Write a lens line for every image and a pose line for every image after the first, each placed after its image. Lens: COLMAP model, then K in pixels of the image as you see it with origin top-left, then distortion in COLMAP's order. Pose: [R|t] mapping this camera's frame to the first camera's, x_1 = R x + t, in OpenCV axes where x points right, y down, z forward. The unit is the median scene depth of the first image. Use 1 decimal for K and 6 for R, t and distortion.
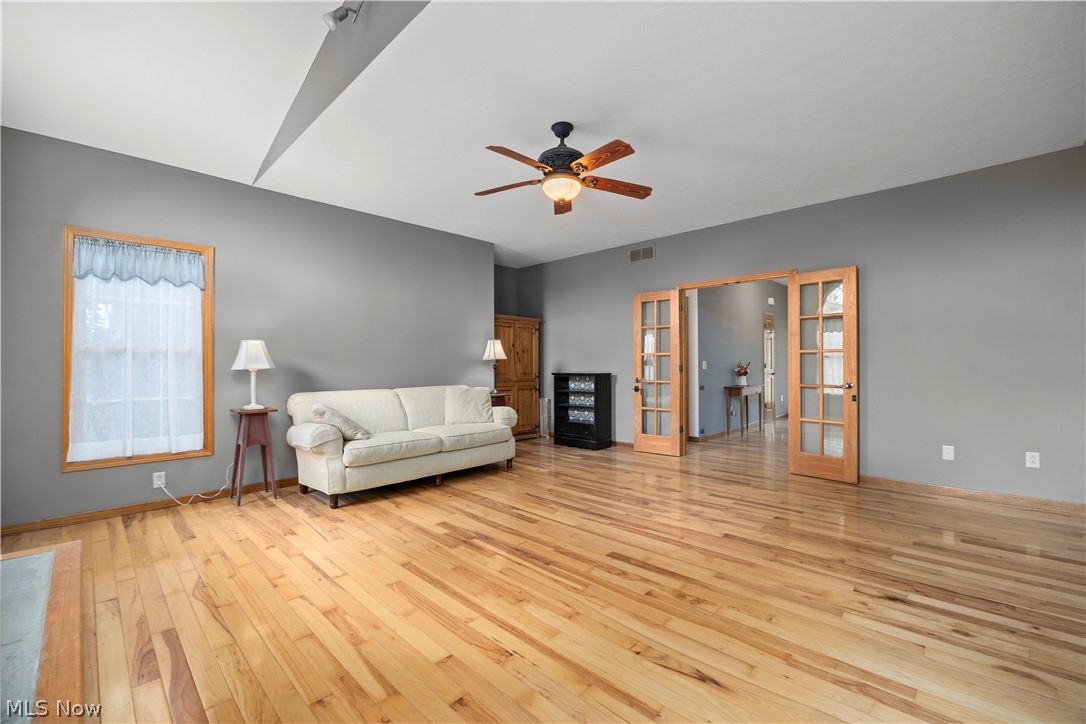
lens RADIAL K [[454.3, 0, 553.0], [0, 454.3, 361.3], [0, 0, 1]] dist [-0.017912, -0.000113]
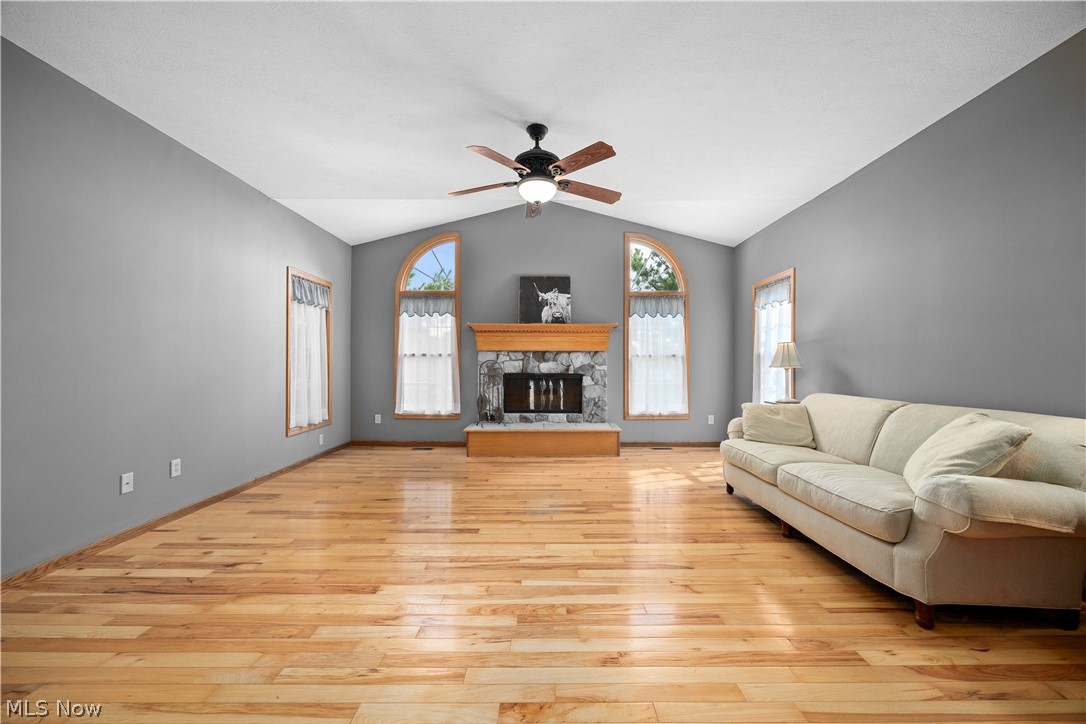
lens RADIAL K [[424.0, 0, 540.7], [0, 424.0, 362.4], [0, 0, 1]] dist [-0.002985, 0.000514]
pose [[-0.742125, 0.004134, -0.670248, 0.618886], [0.005442, 0.999985, 0.000142, 0.002602], [0.670239, -0.003542, -0.742137, 1.627776]]
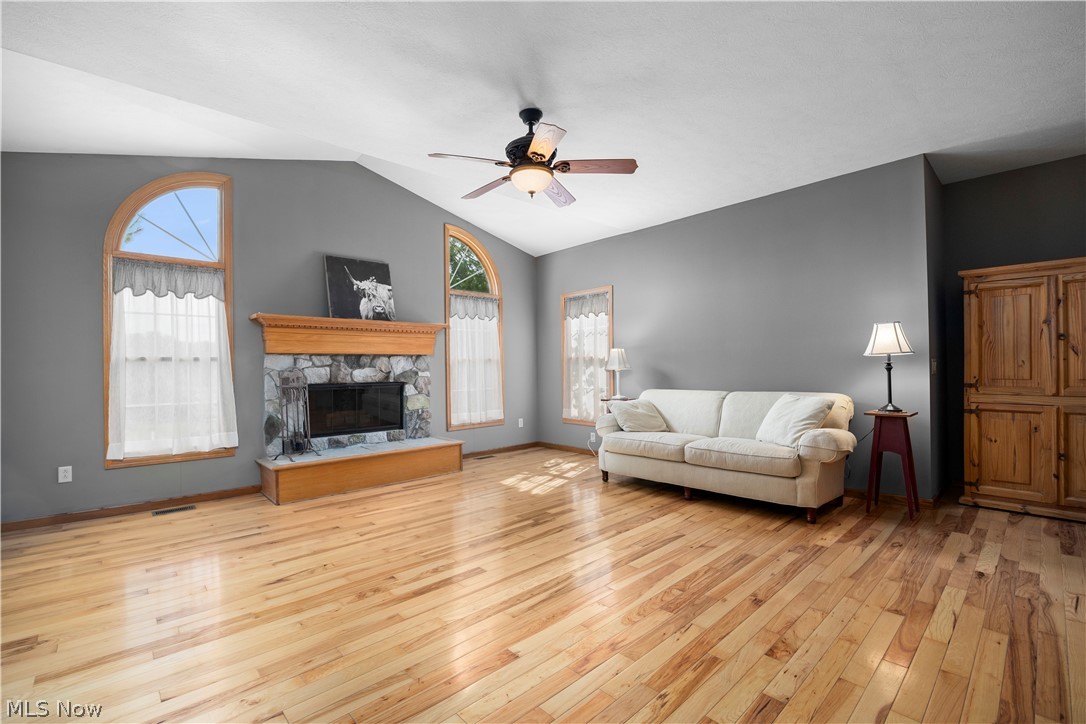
lens RADIAL K [[487.6, 0, 540.8], [0, 487.6, 362.8], [0, 0, 1]] dist [-0.021467, 0.000309]
pose [[-0.076024, -0.001046, -0.997105, 0.971339], [0.017577, 0.999843, -0.002389, -0.002301], [0.996951, -0.017708, -0.075994, 1.037127]]
